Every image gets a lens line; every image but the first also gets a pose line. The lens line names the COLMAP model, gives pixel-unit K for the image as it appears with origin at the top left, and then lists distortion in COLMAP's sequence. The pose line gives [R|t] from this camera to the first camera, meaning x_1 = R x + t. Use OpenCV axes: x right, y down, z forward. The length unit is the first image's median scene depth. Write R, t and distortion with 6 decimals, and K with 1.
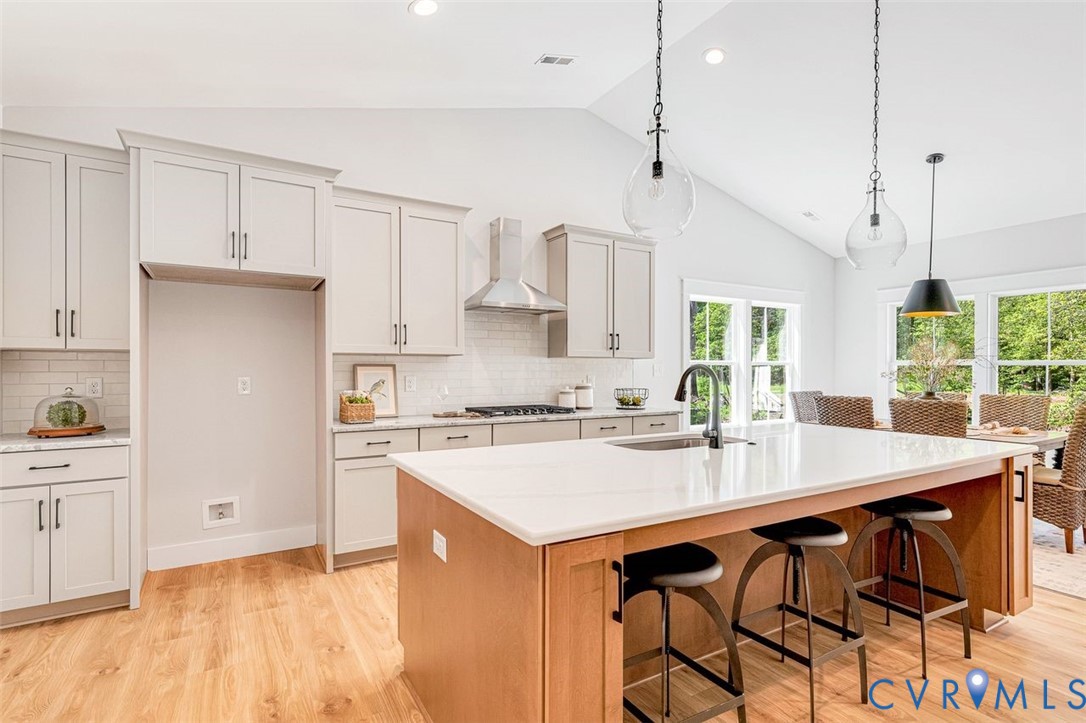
lens RADIAL K [[529.5, 0, 543.0], [0, 529.5, 361.5], [0, 0, 1]] dist [-0.012249, -0.000059]
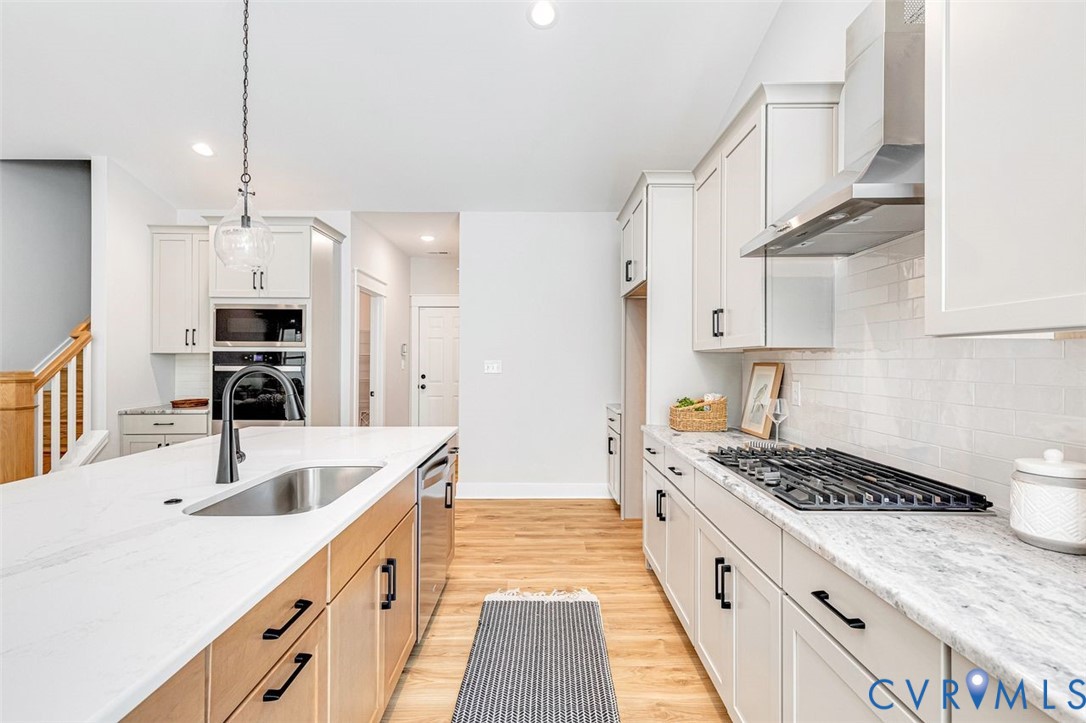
lens RADIAL K [[529.5, 0, 543.0], [0, 529.5, 361.5], [0, 0, 1]] dist [-0.012249, -0.000059]
pose [[-0.518612, 0.005934, -0.854989, 0.703561], [0.007638, 0.999968, 0.002307, 0.003209], [0.854975, -0.005333, -0.518641, 1.705153]]
